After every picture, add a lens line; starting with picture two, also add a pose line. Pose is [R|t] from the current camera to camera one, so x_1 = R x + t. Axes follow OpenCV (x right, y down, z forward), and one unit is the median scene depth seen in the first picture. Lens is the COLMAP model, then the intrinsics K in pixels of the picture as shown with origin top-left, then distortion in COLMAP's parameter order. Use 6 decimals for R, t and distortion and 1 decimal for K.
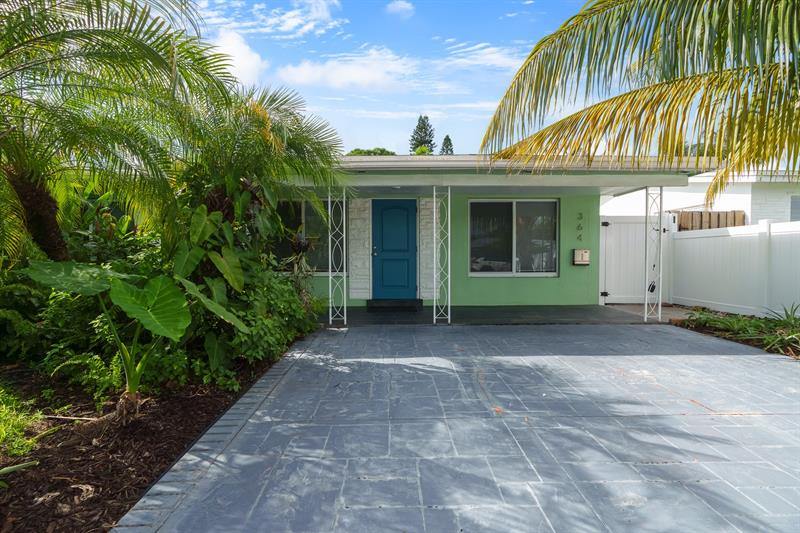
lens RADIAL K [[359.8, 0, 395.0], [0, 359.8, 266.7], [0, 0, 1]] dist [-0.004891, 0.000383]
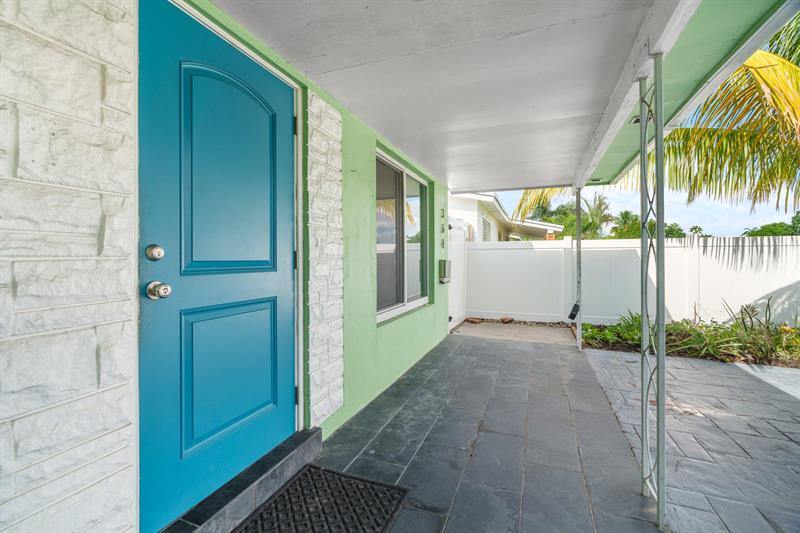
lens RADIAL K [[360.4, 0, 391.5], [0, 360.4, 263.6], [0, 0, 1]] dist [0.000009, 0.000529]
pose [[0.389457, -0.006234, 0.921023, -0.235902], [0.033572, 0.999409, -0.007431, -0.054542], [-0.920433, 0.033814, 0.389436, 1.080739]]
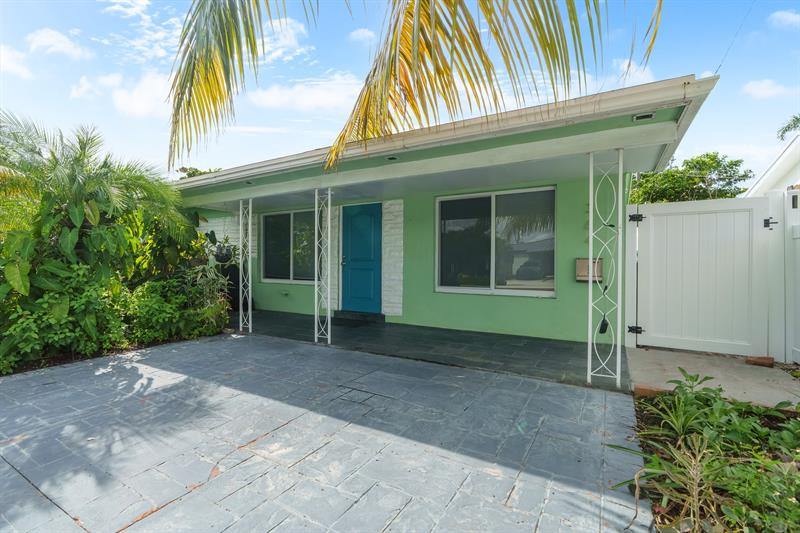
lens RADIAL K [[360.4, 0, 391.5], [0, 360.4, 263.6], [0, 0, 1]] dist [0.000009, 0.000529]
pose [[0.854477, 0.006381, -0.519450, 0.728212], [-0.021272, 0.999516, -0.022712, -0.020685], [0.519053, 0.030457, 0.854199, 0.325148]]
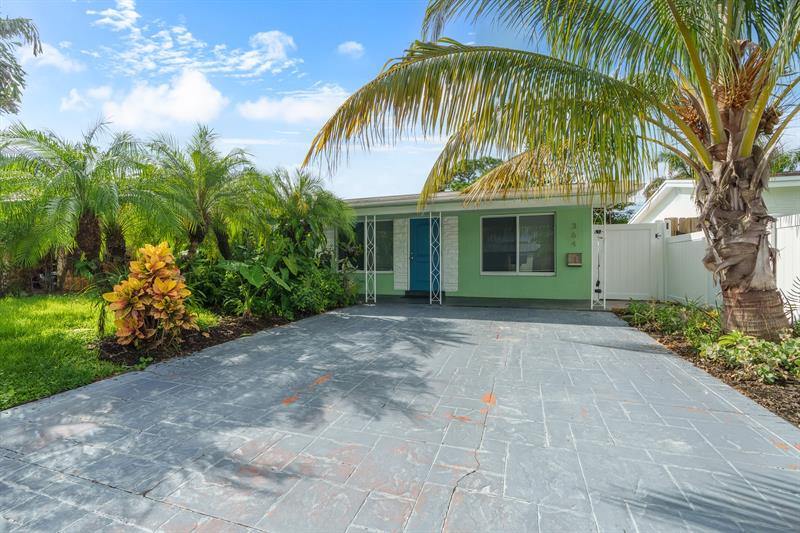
lens RADIAL K [[359.8, 0, 395.0], [0, 359.8, 266.7], [0, 0, 1]] dist [-0.004891, 0.000383]
pose [[0.942322, 0.002925, -0.334695, 0.465932], [-0.008297, 0.999859, -0.014623, 0.025910], [0.334605, 0.016557, 0.942213, -0.451383]]
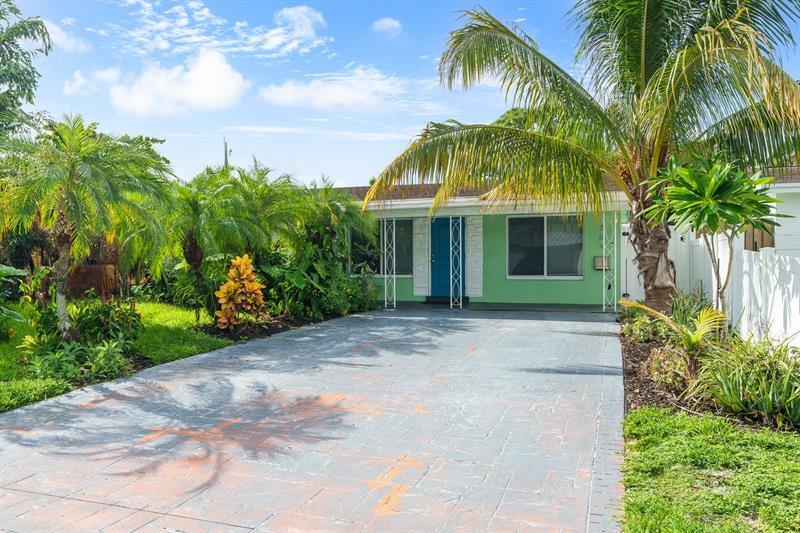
lens RADIAL K [[587.7, 0, 406.1], [0, 587.7, 267.6], [0, 0, 1]] dist [-0.002017, 0.000595]
pose [[0.939451, 0.000760, -0.342682, 0.757015], [-0.006164, 0.999873, -0.014683, 0.026539], [0.342628, 0.015906, 0.939337, -1.322790]]
